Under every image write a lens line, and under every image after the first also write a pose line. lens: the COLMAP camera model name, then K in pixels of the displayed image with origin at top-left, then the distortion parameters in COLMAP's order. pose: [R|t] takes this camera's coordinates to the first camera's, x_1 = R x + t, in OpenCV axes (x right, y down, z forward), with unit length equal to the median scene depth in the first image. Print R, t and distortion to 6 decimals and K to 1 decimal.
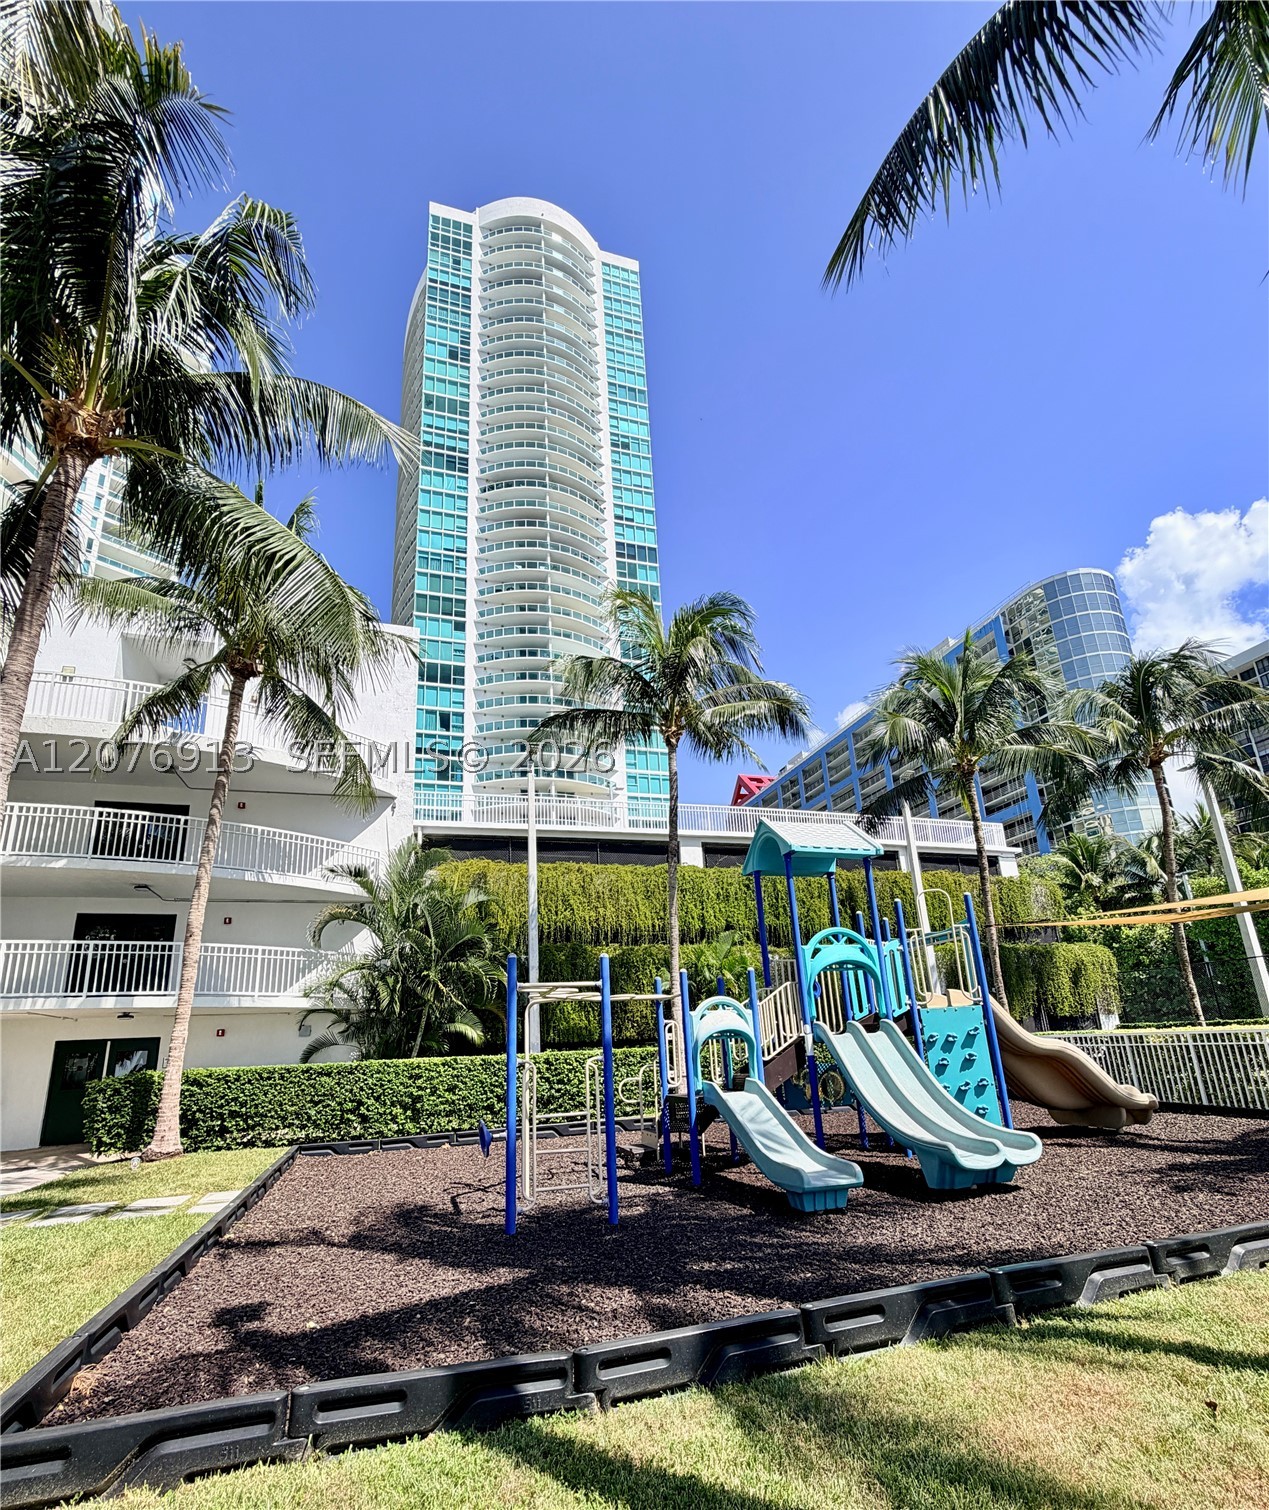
lens RADIAL K [[842.9, 0, 630.9], [0, 842.9, 761.6], [0, 0, 1]] dist [-0.000322, 0.000041]
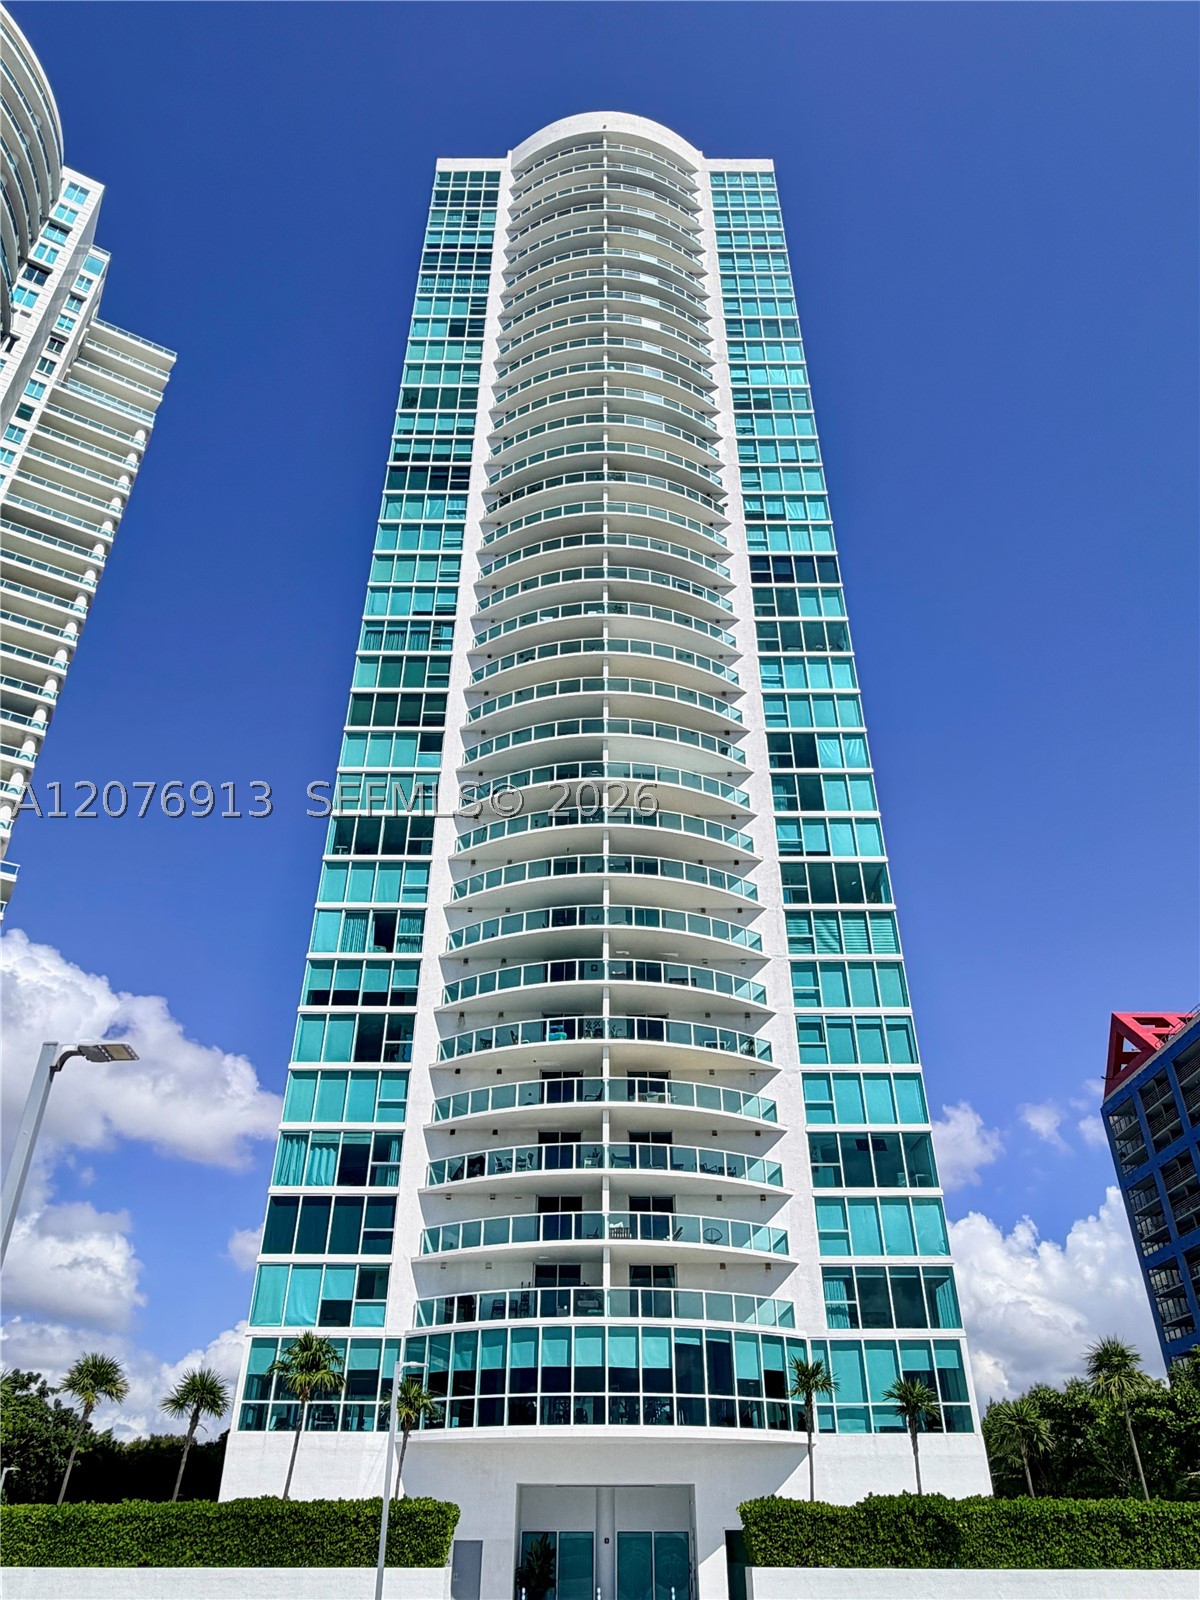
lens RADIAL K [[1058.1, 0, 604.0], [0, 1058.1, 783.6], [0, 0, 1]] dist [0.007528, 0.000028]
pose [[0.943525, -0.139534, -0.300485, 0.073596], [0.067317, 0.968806, -0.238502, 0.019024], [0.324391, 0.204804, 0.923486, 0.419698]]
